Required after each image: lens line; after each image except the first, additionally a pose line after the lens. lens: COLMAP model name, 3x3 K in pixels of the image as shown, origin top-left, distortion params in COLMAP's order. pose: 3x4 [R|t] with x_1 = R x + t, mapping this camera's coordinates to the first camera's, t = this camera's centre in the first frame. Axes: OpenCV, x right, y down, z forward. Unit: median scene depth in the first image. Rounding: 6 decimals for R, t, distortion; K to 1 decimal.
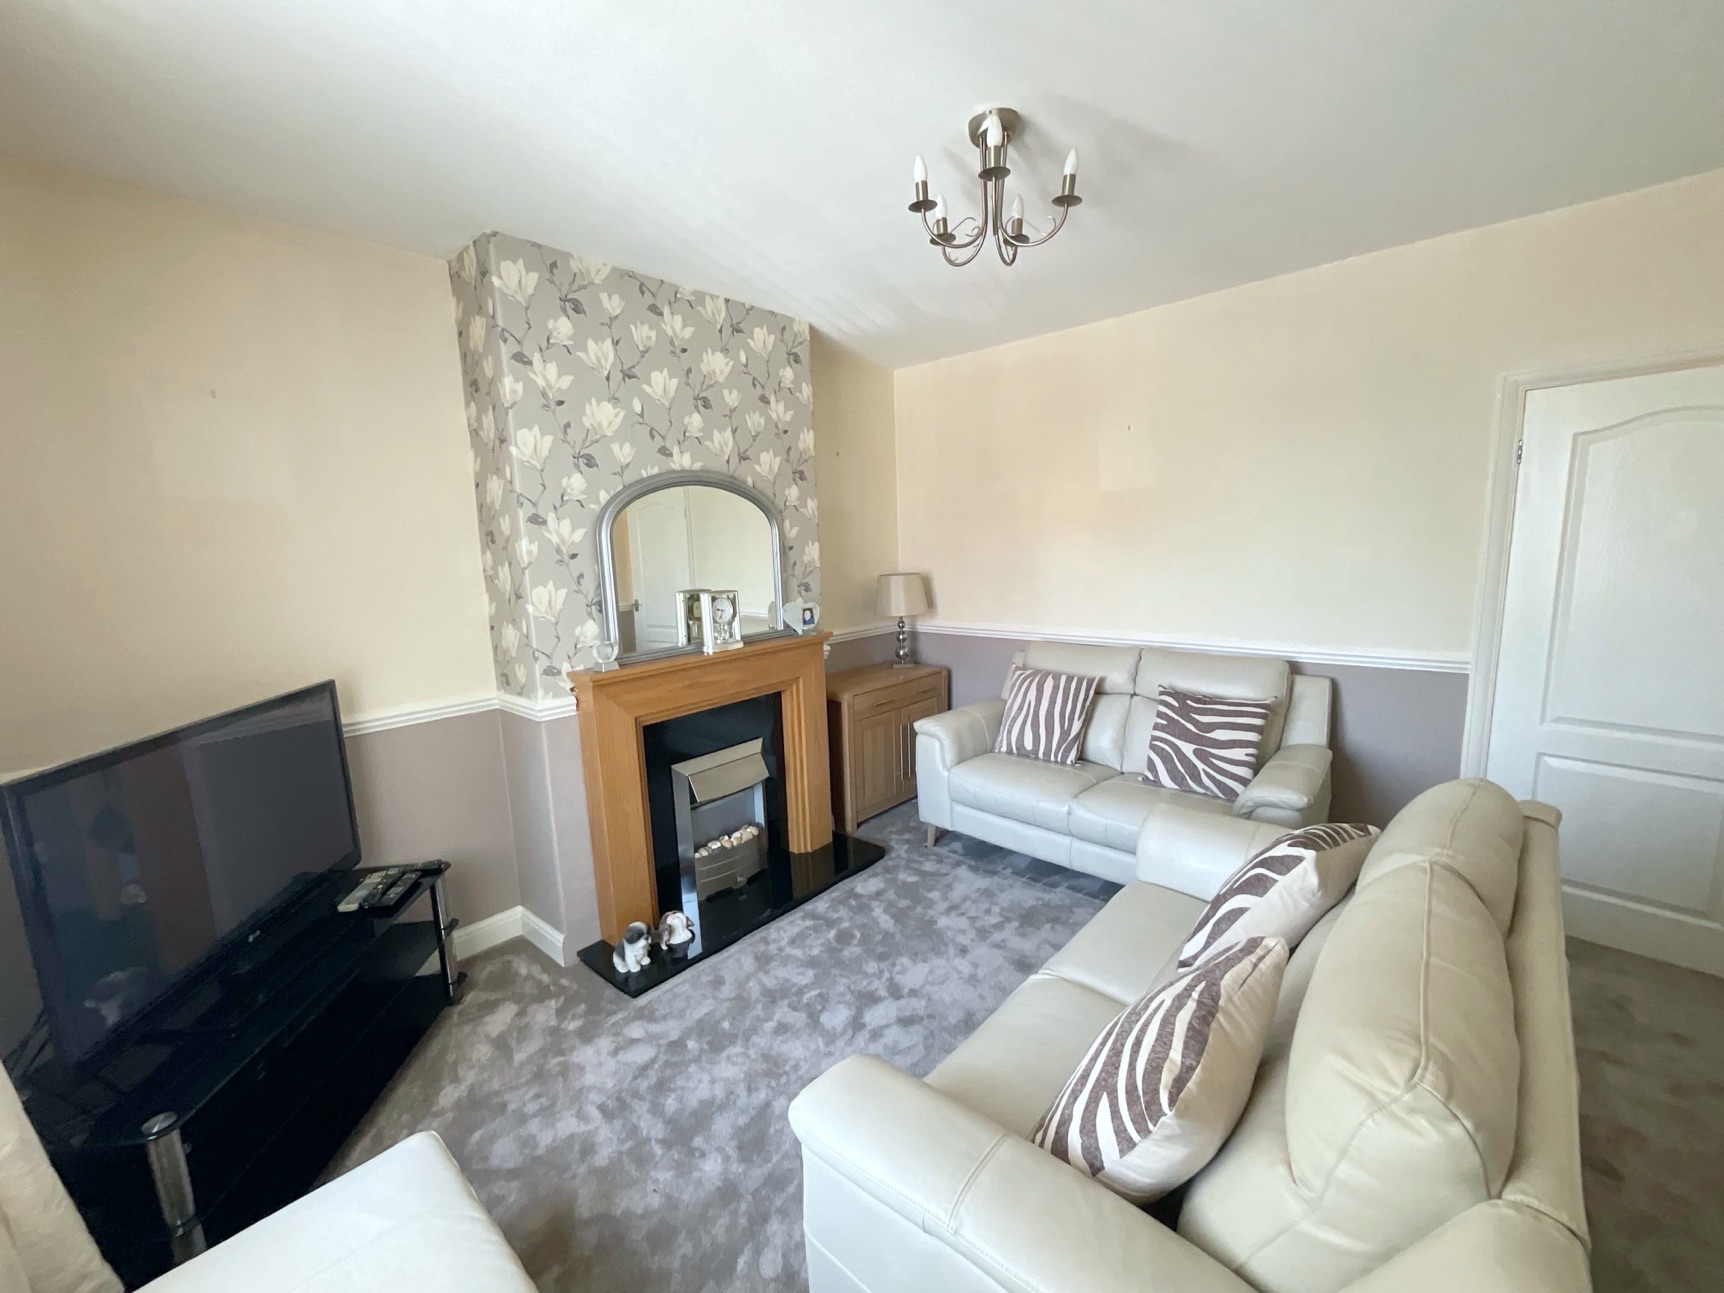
lens RADIAL K [[726.0, 0, 862.4], [0, 726.0, 634.0], [0, 0, 1]] dist [-0.001222, -0.000209]
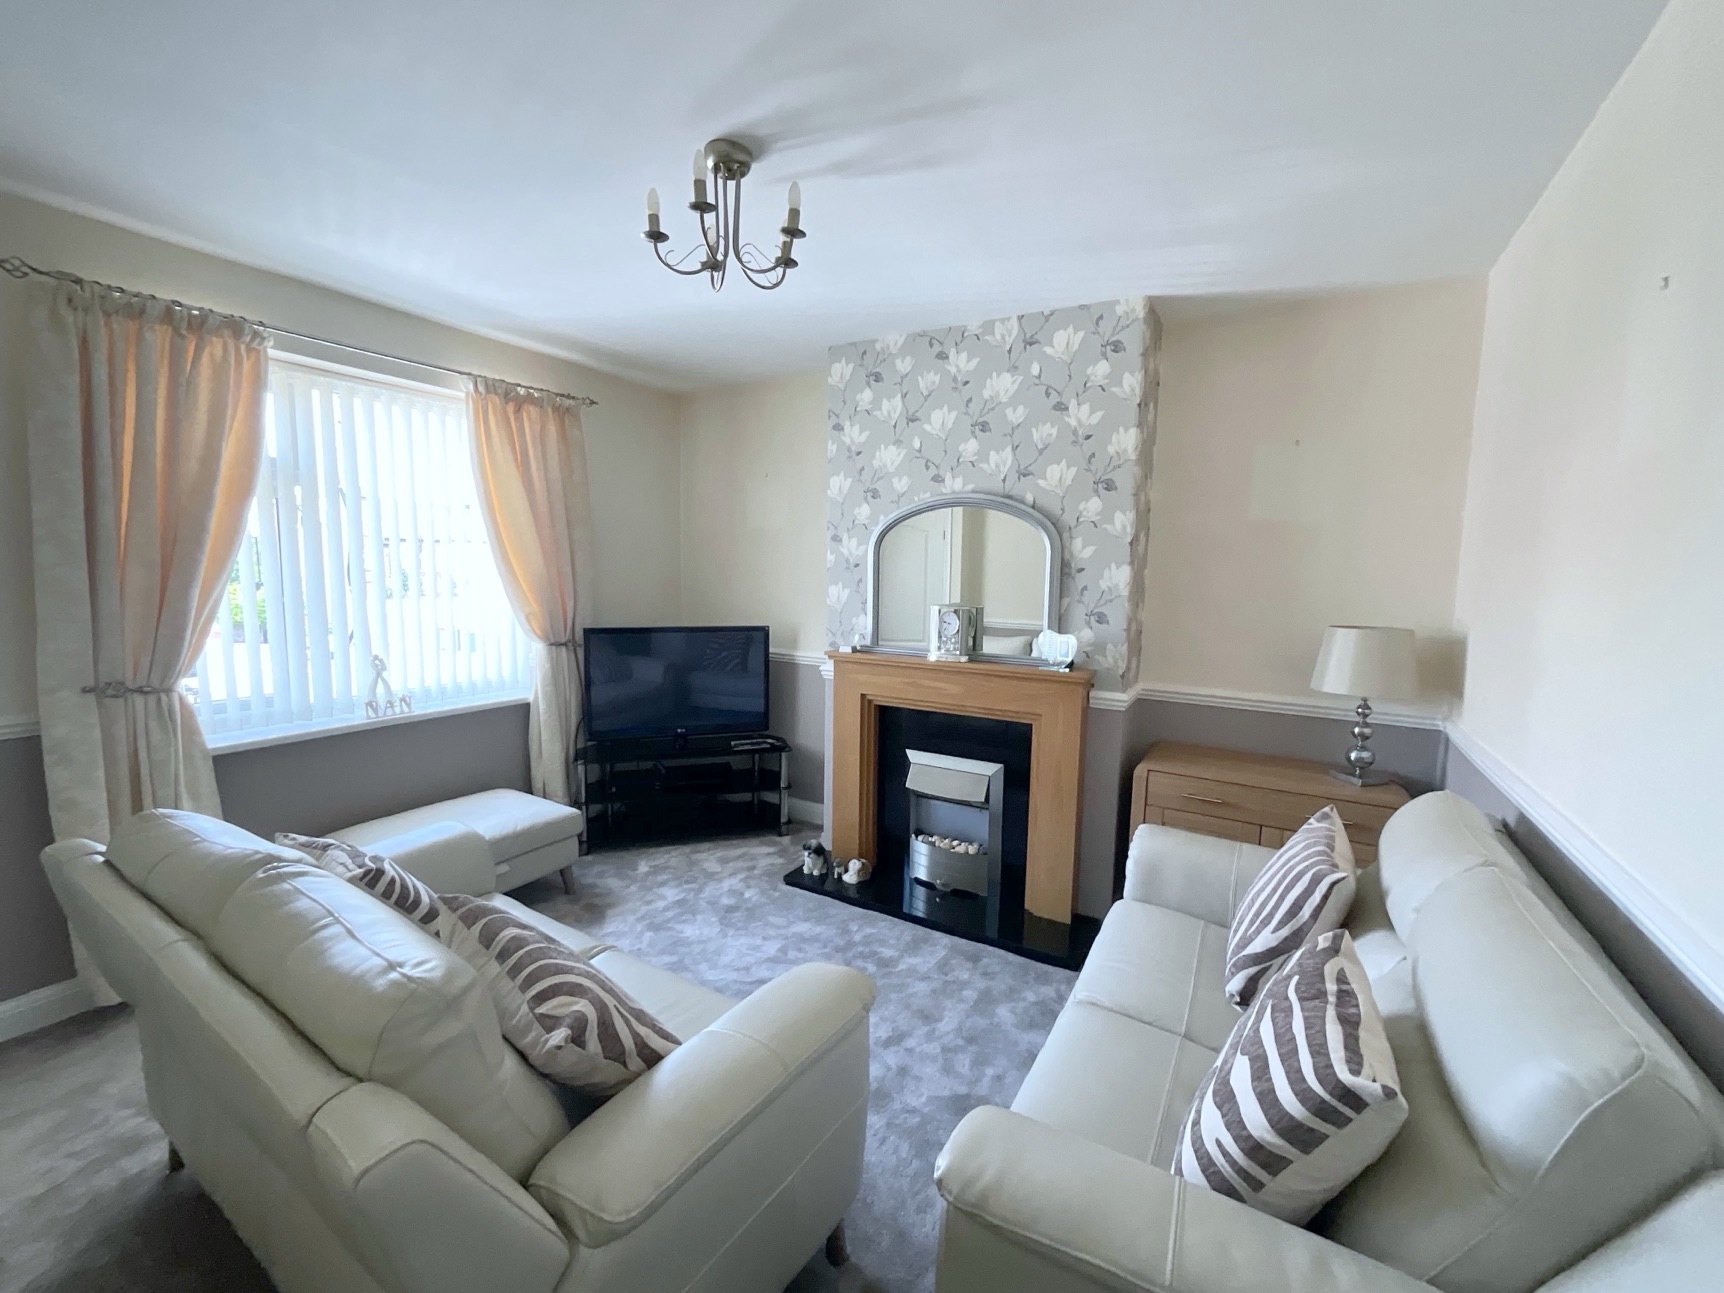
lens RADIAL K [[700.6, 0, 862.0], [0, 700.6, 646.5], [0, 0, 1]] dist [0.001104, 0.000182]
pose [[0.175472, 0.135971, -0.975050, 0.787920], [-0.160701, 0.981088, 0.107893, -0.088975], [0.971280, 0.137759, 0.194004, 0.682934]]
